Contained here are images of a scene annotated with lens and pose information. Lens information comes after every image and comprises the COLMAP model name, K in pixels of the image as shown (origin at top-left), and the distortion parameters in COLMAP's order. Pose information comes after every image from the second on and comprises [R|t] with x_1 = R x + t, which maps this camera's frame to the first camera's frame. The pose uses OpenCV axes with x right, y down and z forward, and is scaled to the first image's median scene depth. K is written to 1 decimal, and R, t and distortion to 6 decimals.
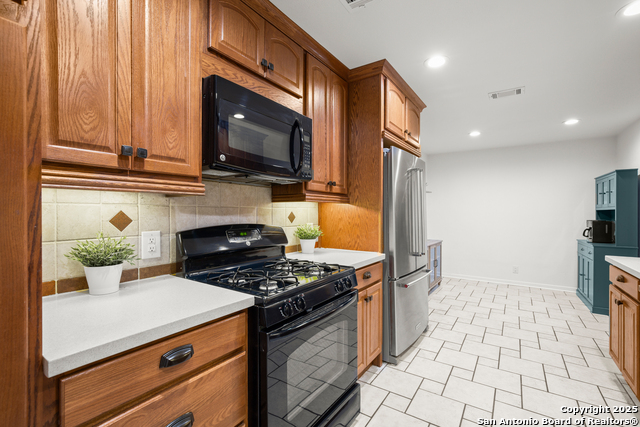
lens RADIAL K [[294.1, 0, 325.1], [0, 294.1, 211.6], [0, 0, 1]] dist [-0.001702, -0.000112]
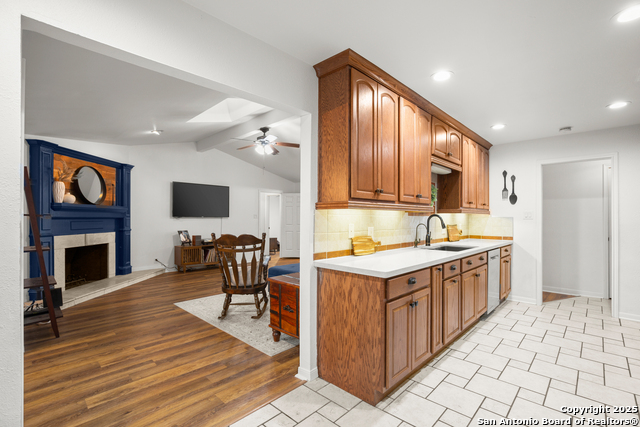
lens RADIAL K [[294.1, 0, 316.1], [0, 294.1, 215.8], [0, 0, 1]] dist [-0.001702, -0.000112]
pose [[0.989471, 0.008144, -0.144505, -0.753747], [-0.009437, 0.999921, -0.008265, -0.001126], [0.144426, 0.009542, 0.989470, -1.166643]]
